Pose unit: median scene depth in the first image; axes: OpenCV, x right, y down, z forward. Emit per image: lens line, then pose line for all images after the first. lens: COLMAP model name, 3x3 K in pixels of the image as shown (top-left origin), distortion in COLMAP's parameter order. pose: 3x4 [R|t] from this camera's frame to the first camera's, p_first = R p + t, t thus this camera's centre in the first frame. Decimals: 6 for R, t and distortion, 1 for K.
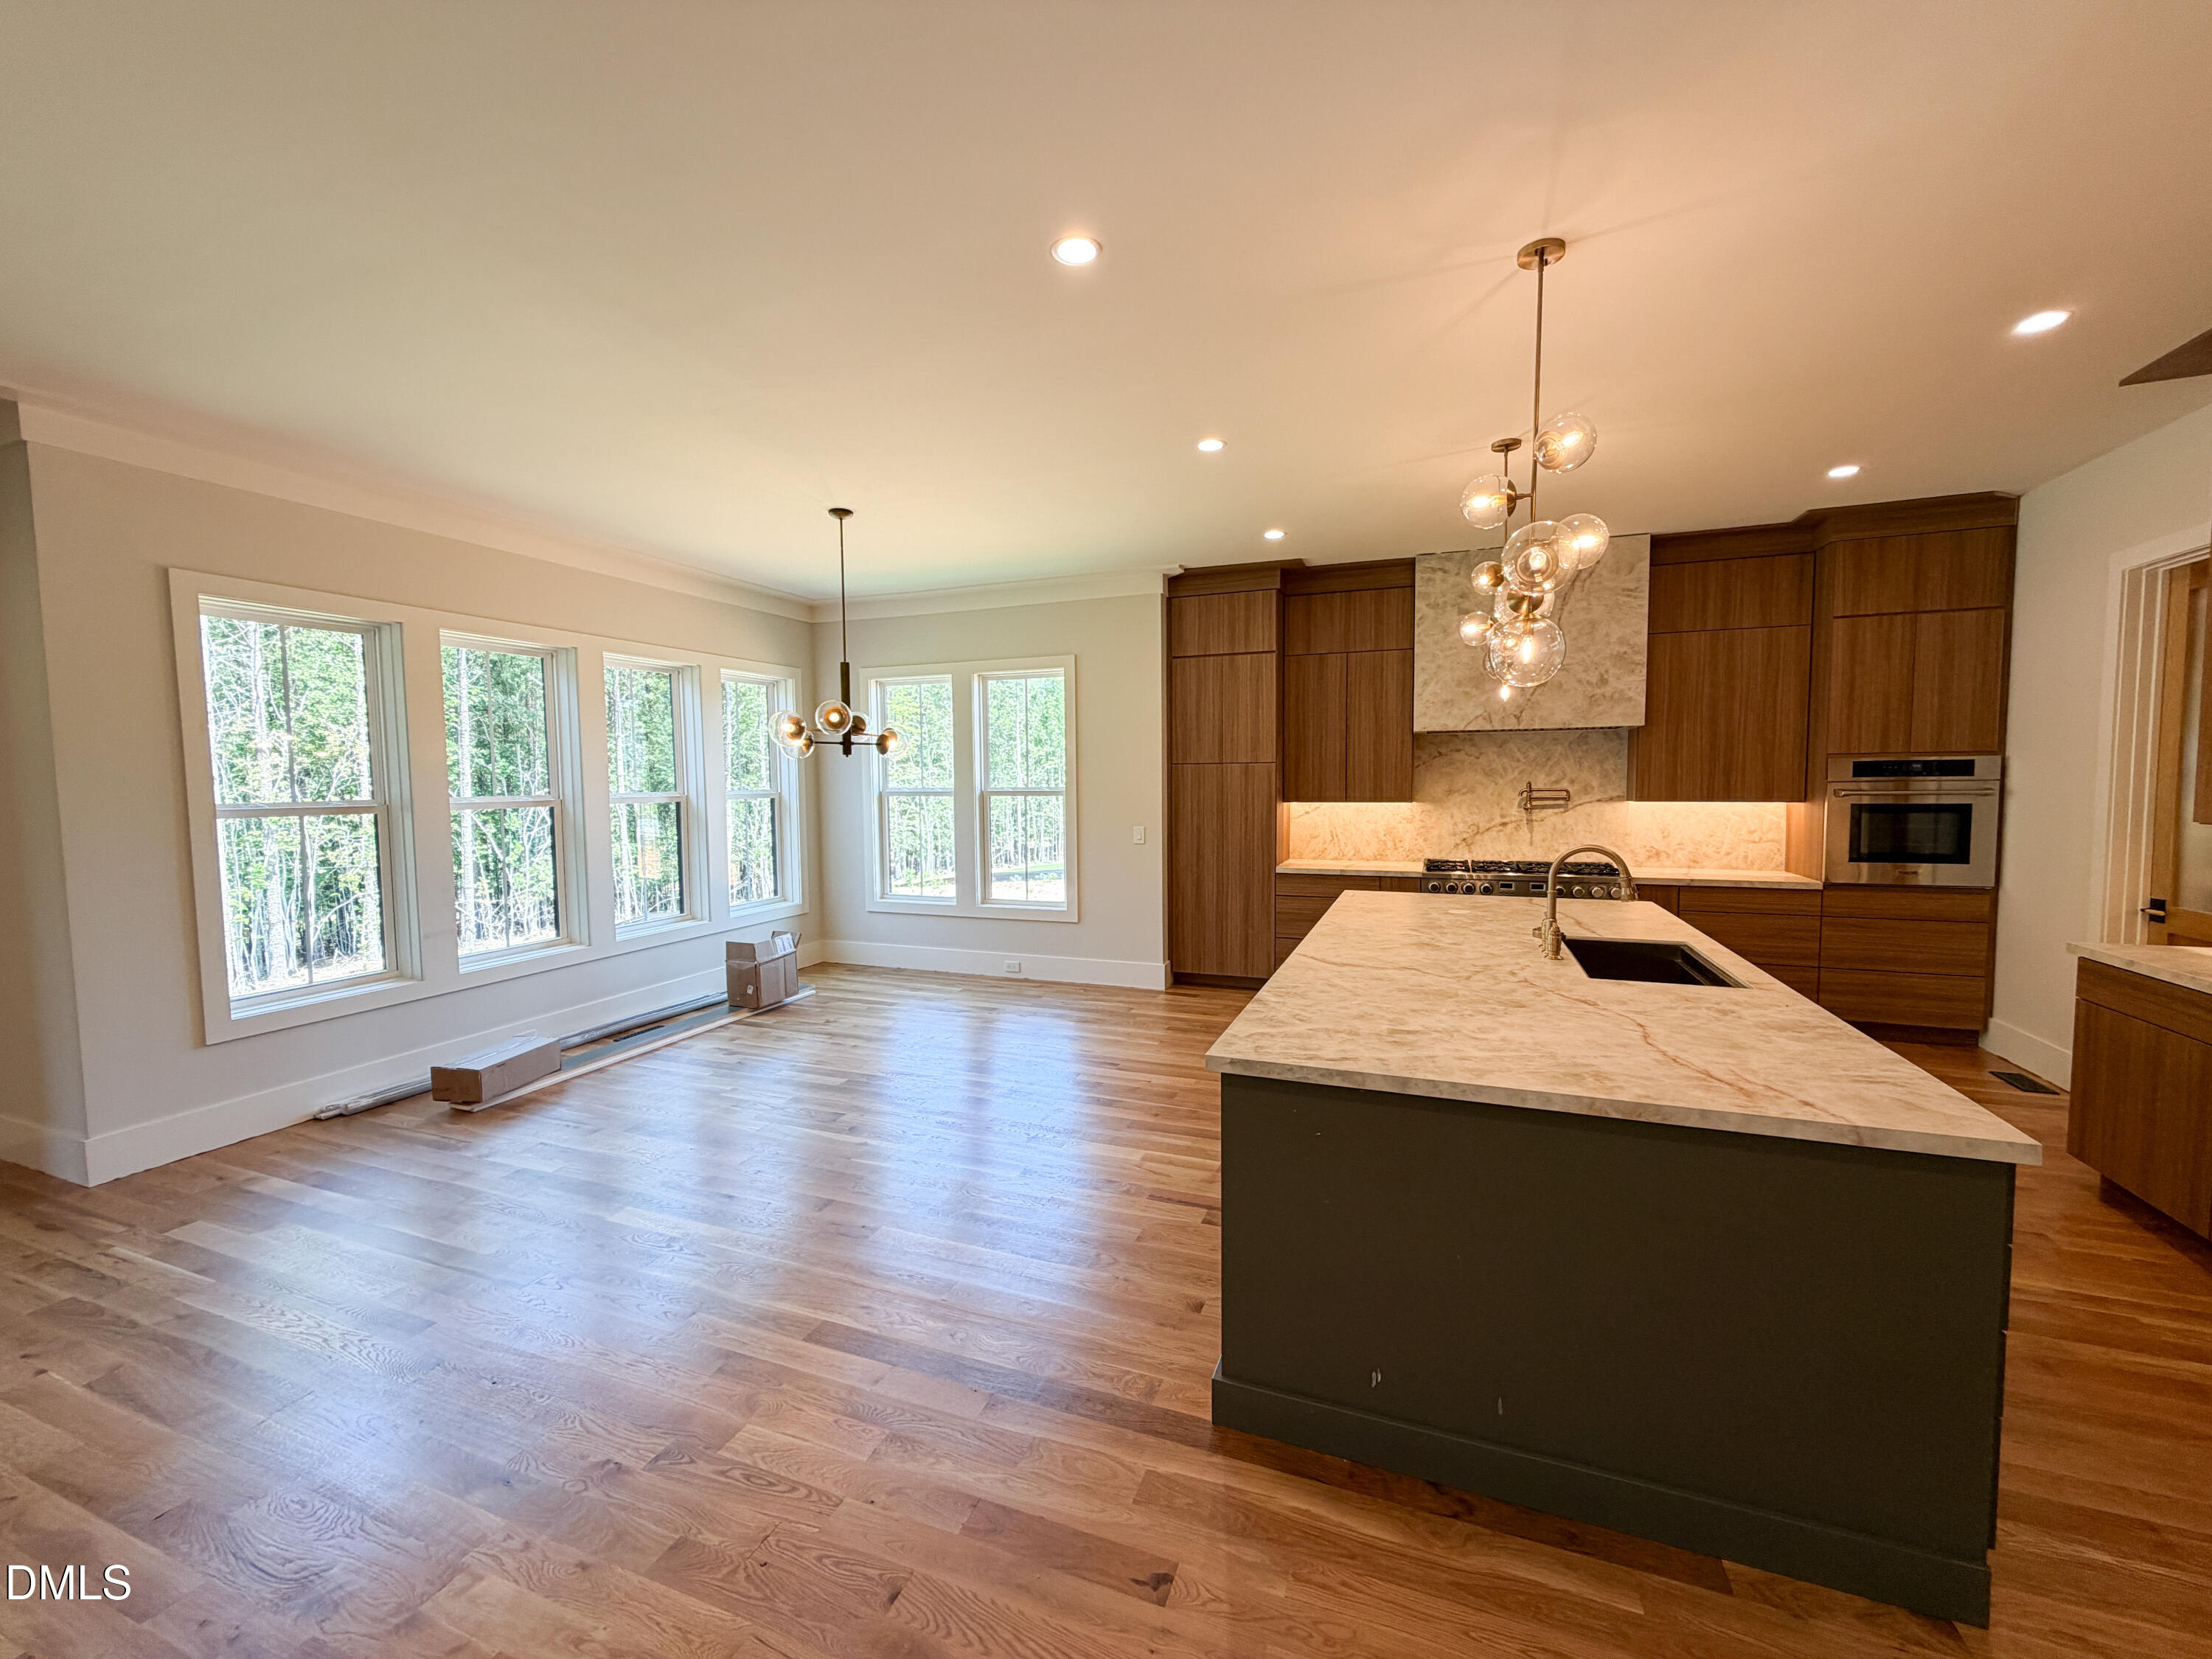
lens RADIAL K [[879.7, 0, 1100.7], [0, 879.7, 831.6], [0, 0, 1]] dist [-0.000113, 0.000245]
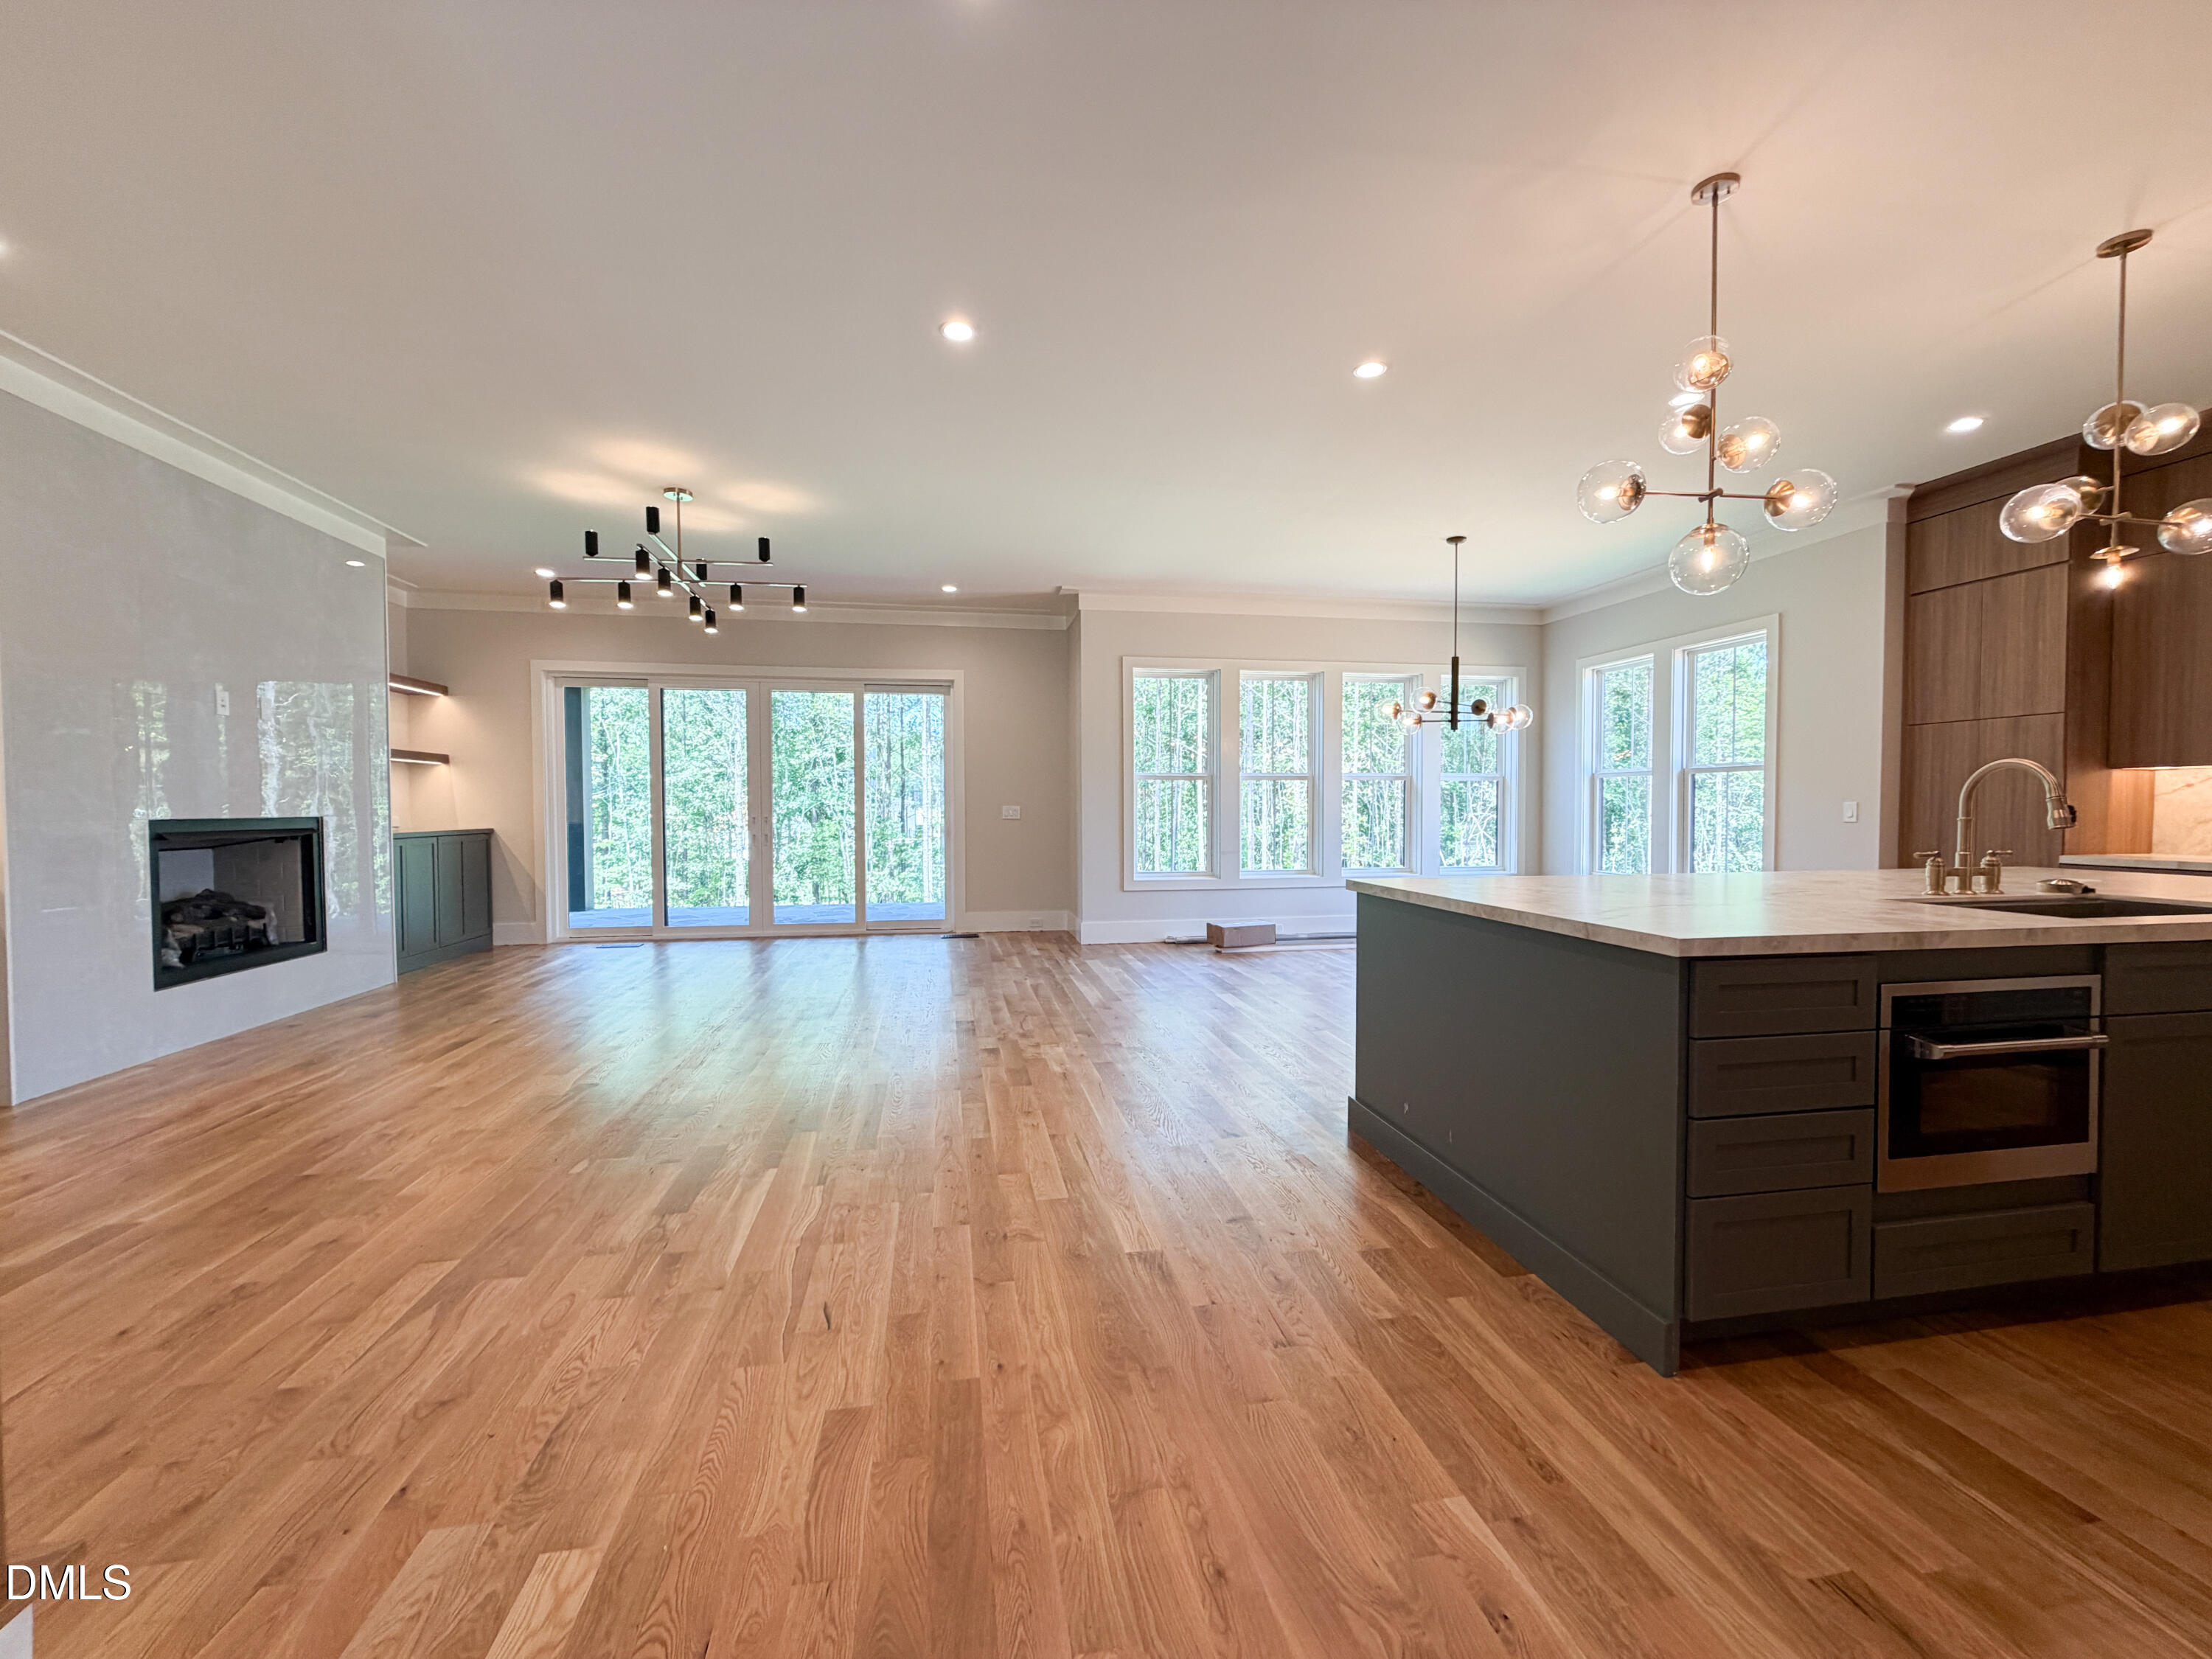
lens RADIAL K [[879.7, 0, 1100.7], [0, 879.7, 831.6], [0, 0, 1]] dist [-0.000113, 0.000245]
pose [[0.521048, 0.032989, -0.852889, 0.462865], [-0.056389, 0.998400, 0.004168, 0.071291], [0.851662, 0.045922, 0.522075, -0.070729]]
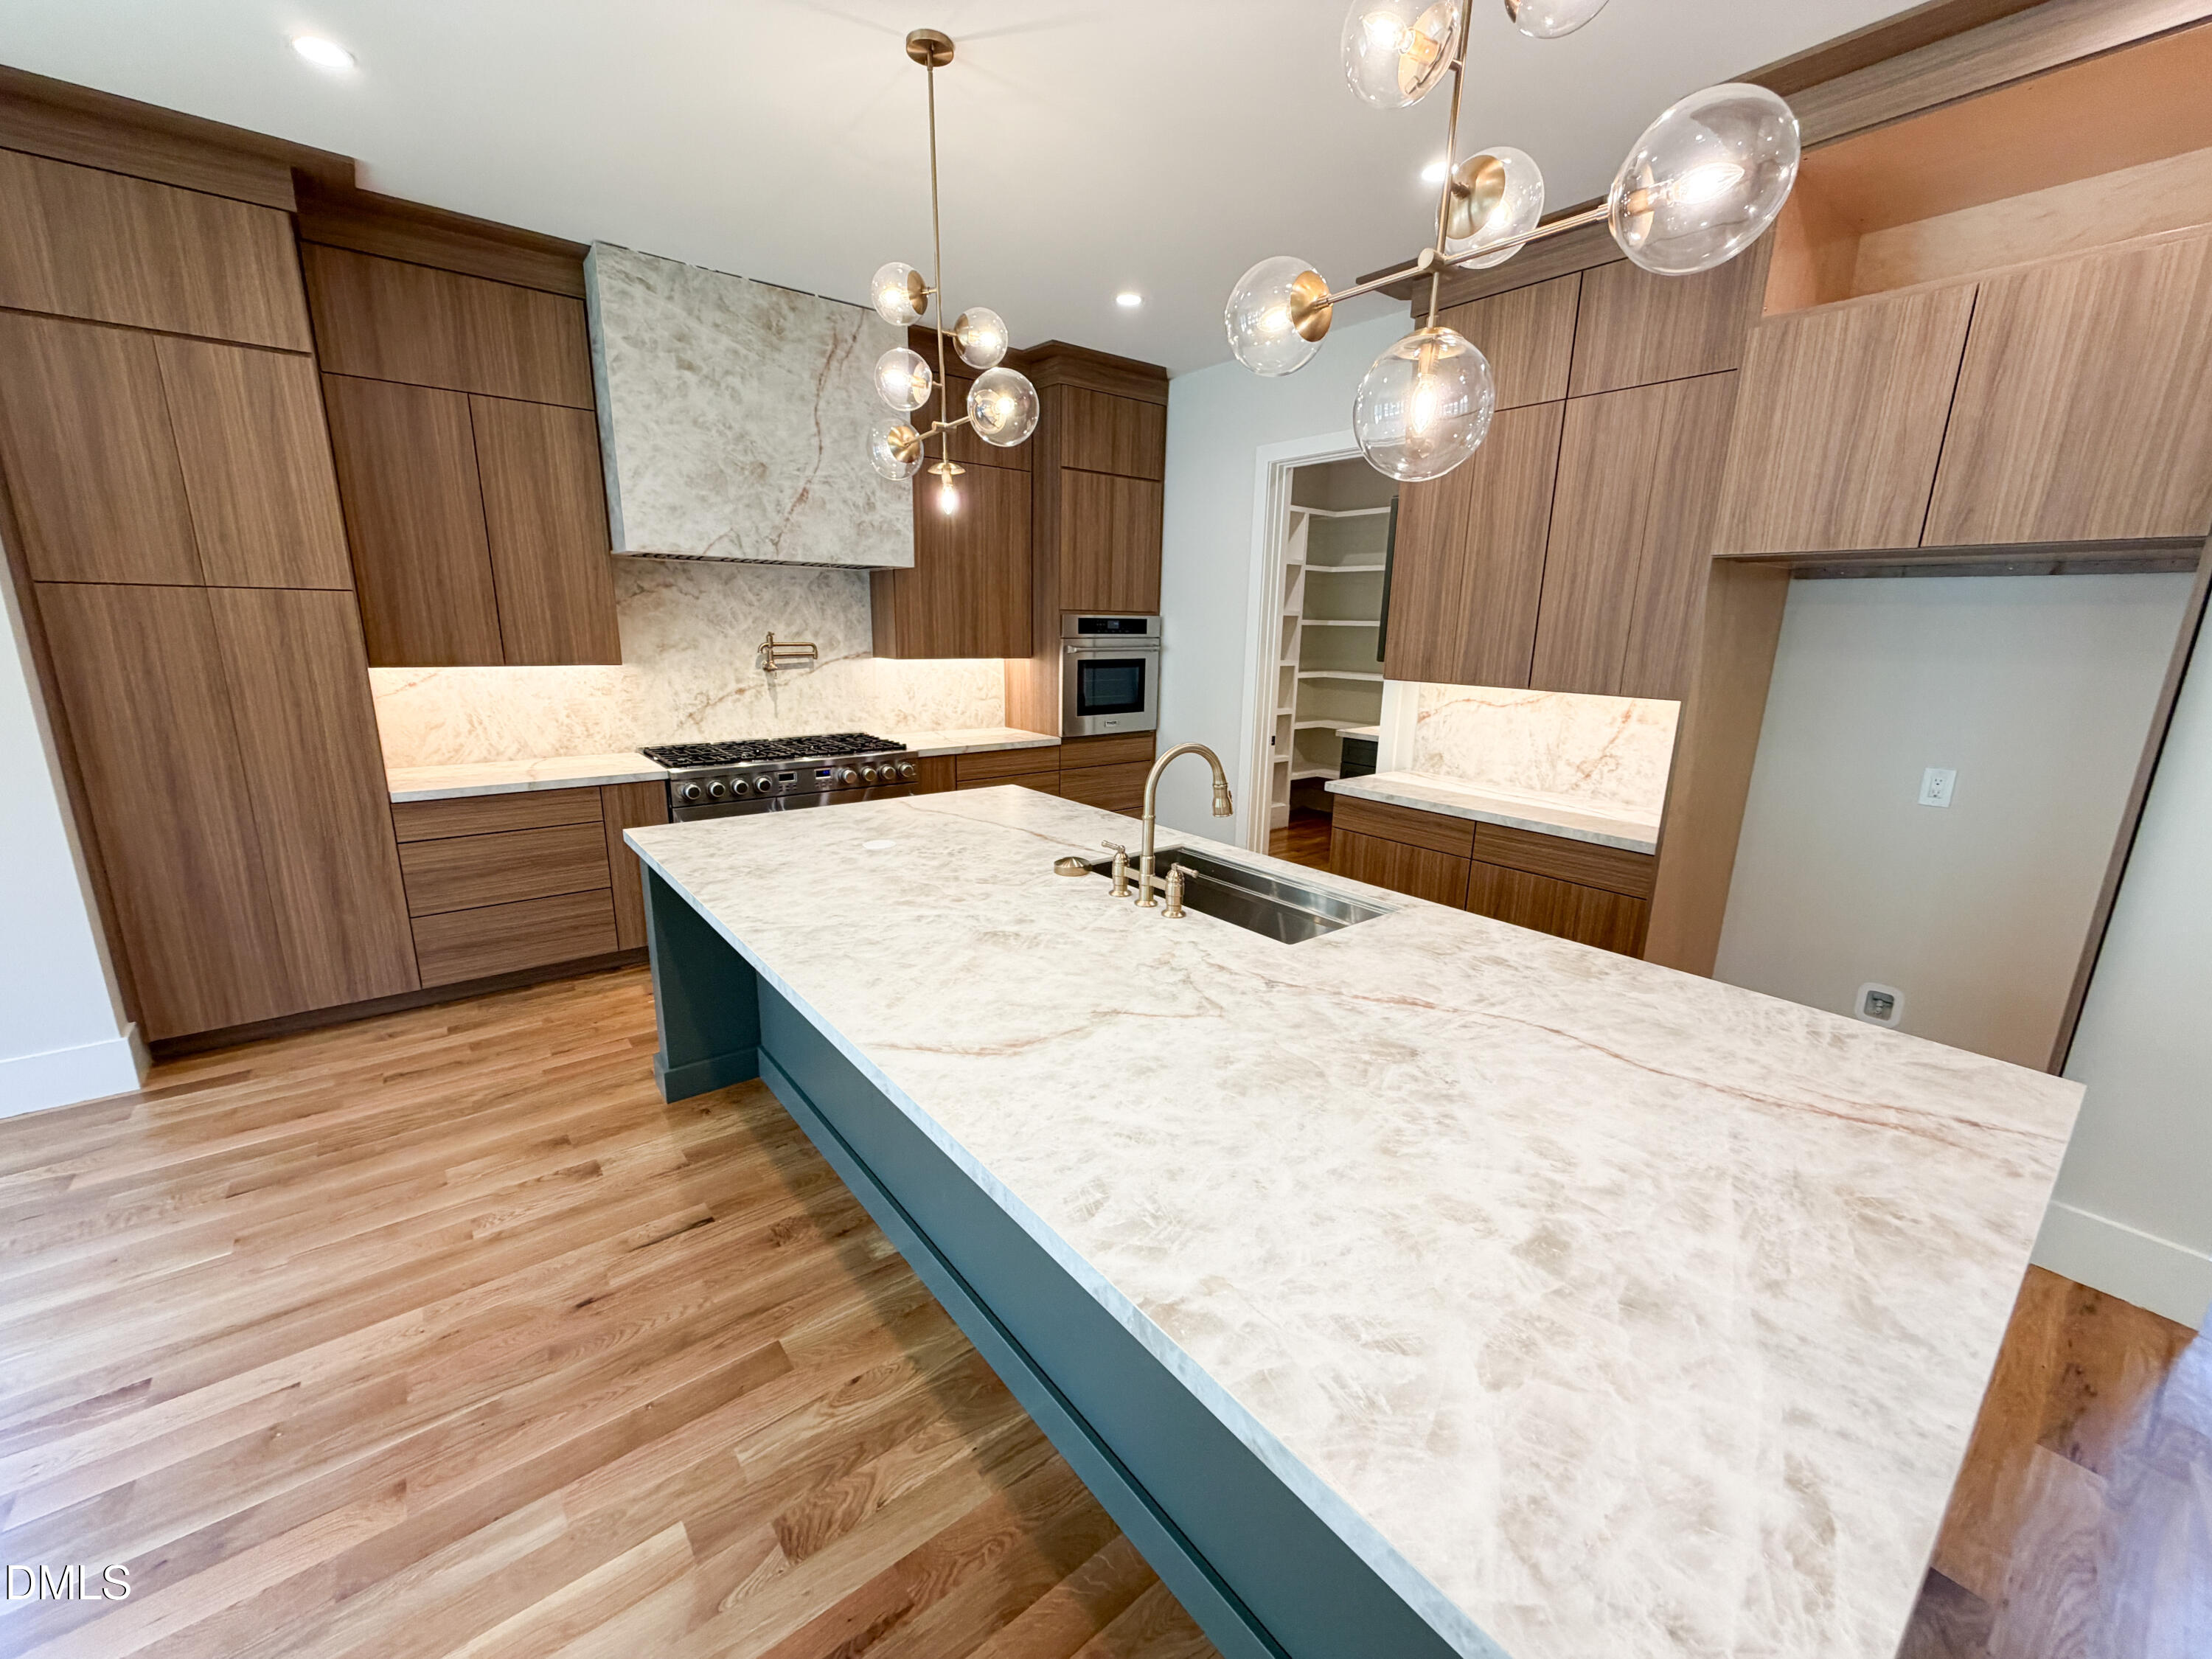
lens RADIAL K [[879.7, 0, 1100.7], [0, 879.7, 831.6], [0, 0, 1]] dist [-0.000113, 0.000245]
pose [[0.504991, -0.182079, 0.843701, -0.044112], [0.031028, 0.980694, 0.193072, -0.029859], [-0.862567, -0.071321, 0.500891, 0.404799]]
